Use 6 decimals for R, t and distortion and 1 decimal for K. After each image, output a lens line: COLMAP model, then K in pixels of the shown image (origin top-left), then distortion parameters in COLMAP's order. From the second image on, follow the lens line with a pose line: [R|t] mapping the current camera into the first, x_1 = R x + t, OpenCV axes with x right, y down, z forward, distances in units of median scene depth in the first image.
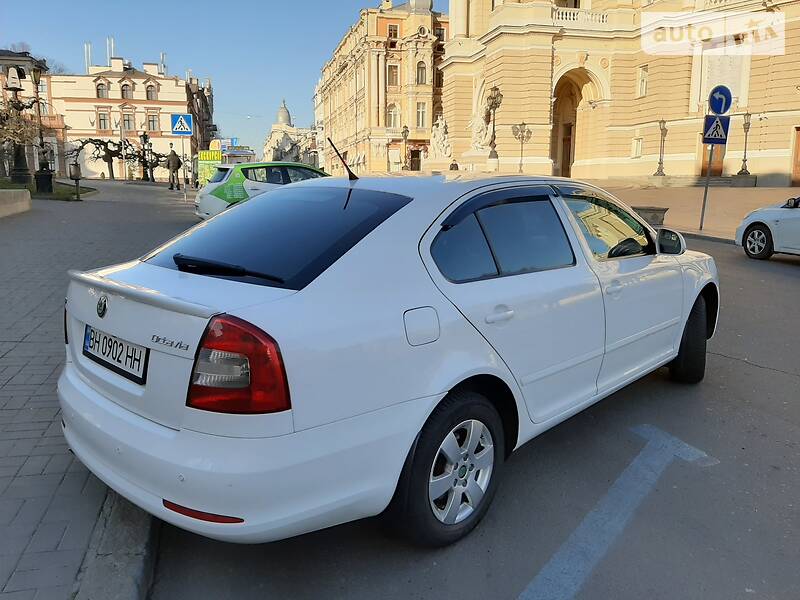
lens RADIAL K [[622.2, 0, 400.0], [0, 622.2, 300.0], [0, 0, 1]] dist [0.039551, -0.094192]
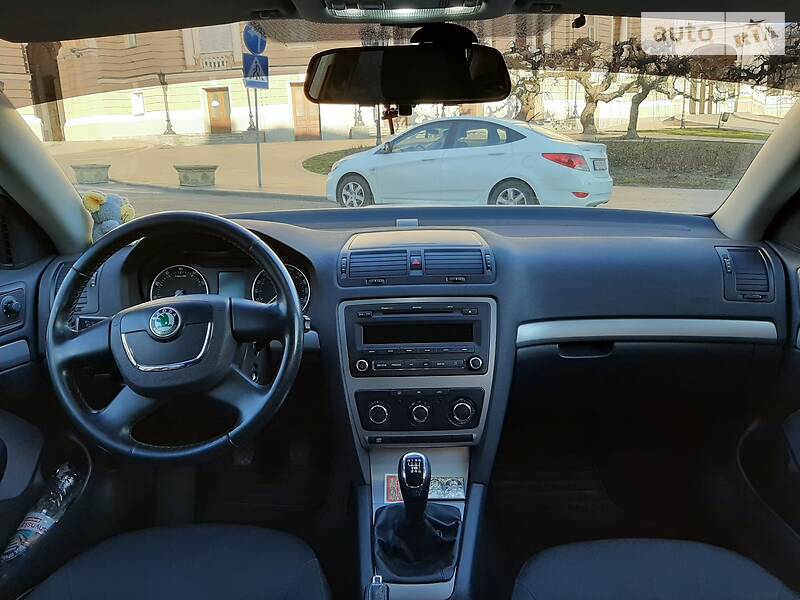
lens RADIAL K [[622.2, 0, 400.0], [0, 622.2, 300.0], [0, 0, 1]] dist [0.039551, -0.094192]
pose [[0.726615, -0.199432, 0.657462, 0.006152], [0.162385, 0.979682, 0.117709, -0.013228], [-0.667579, 0.021233, 0.744236, 0.099333]]
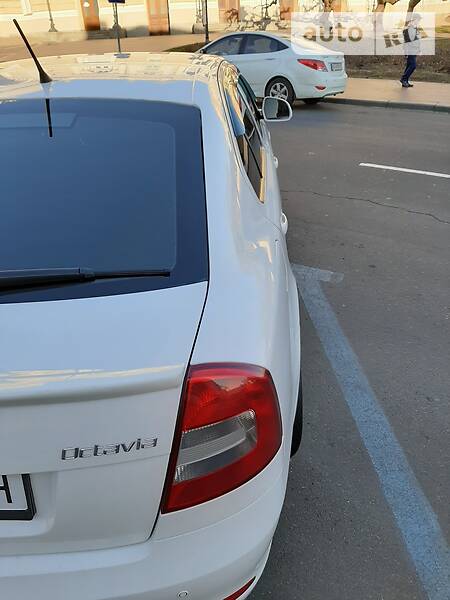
lens RADIAL K [[464.3, 0, 225.0], [0, 464.3, 300.0], [0, 0, 1]] dist [-0.002859, -0.007397]
pose [[0.745819, -0.360992, 0.559857, -0.026049], [0.159779, 0.912845, 0.375744, -0.010949], [-0.646703, -0.190784, 0.738496, 0.034743]]
